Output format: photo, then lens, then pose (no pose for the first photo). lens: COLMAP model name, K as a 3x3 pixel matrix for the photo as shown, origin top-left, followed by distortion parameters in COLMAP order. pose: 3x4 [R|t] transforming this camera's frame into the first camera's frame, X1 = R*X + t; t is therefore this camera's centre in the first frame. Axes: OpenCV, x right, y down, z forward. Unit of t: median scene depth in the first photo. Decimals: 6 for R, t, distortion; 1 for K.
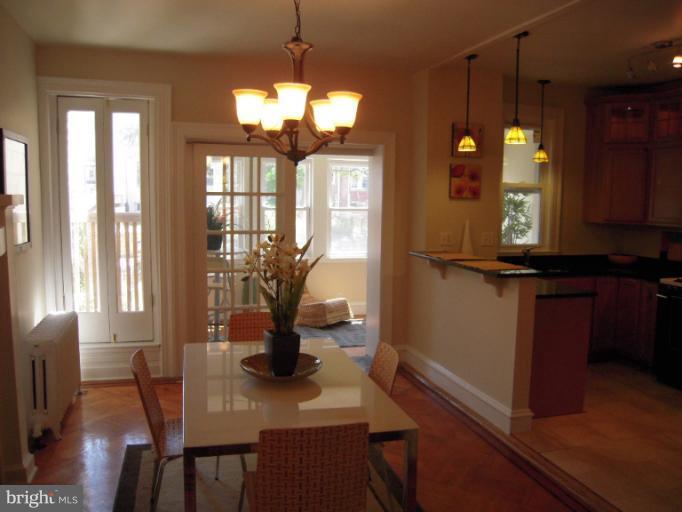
lens RADIAL K [[570.1, 0, 344.1], [0, 570.1, 259.0], [0, 0, 1]] dist [-0.117932, 0.064958]
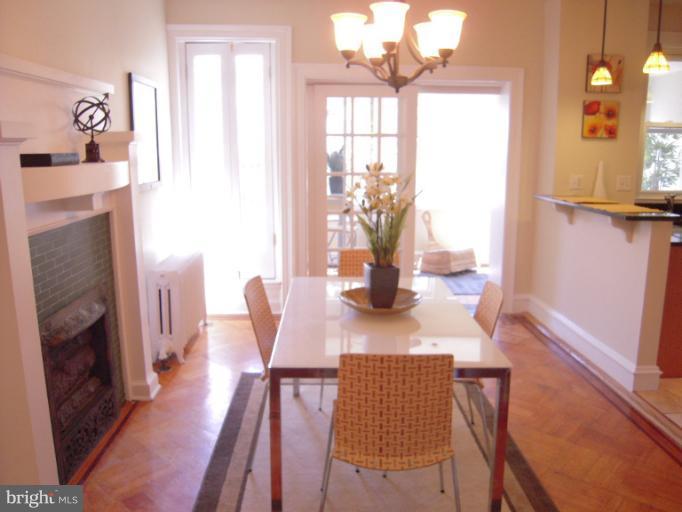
lens RADIAL K [[570.1, 0, 344.1], [0, 570.1, 259.0], [0, 0, 1]] dist [-0.117932, 0.064958]
pose [[0.971246, 0.033082, -0.235769, 0.038431], [-0.013380, 0.996318, 0.084681, 0.022554], [0.237702, -0.079091, 0.968113, 0.018605]]
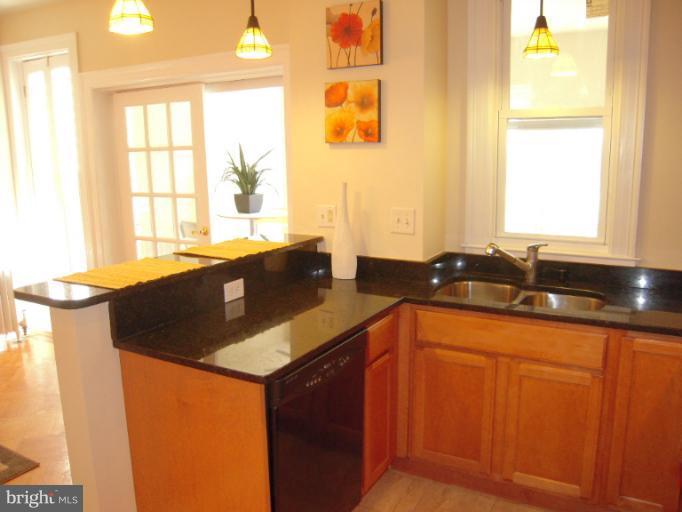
lens RADIAL K [[570.1, 0, 344.1], [0, 570.1, 259.0], [0, 0, 1]] dist [-0.117932, 0.064958]
pose [[0.707698, 0.106620, -0.698424, 0.773891], [-0.055392, 0.993878, 0.095596, -0.060484], [0.704340, -0.028966, 0.709271, 0.765894]]
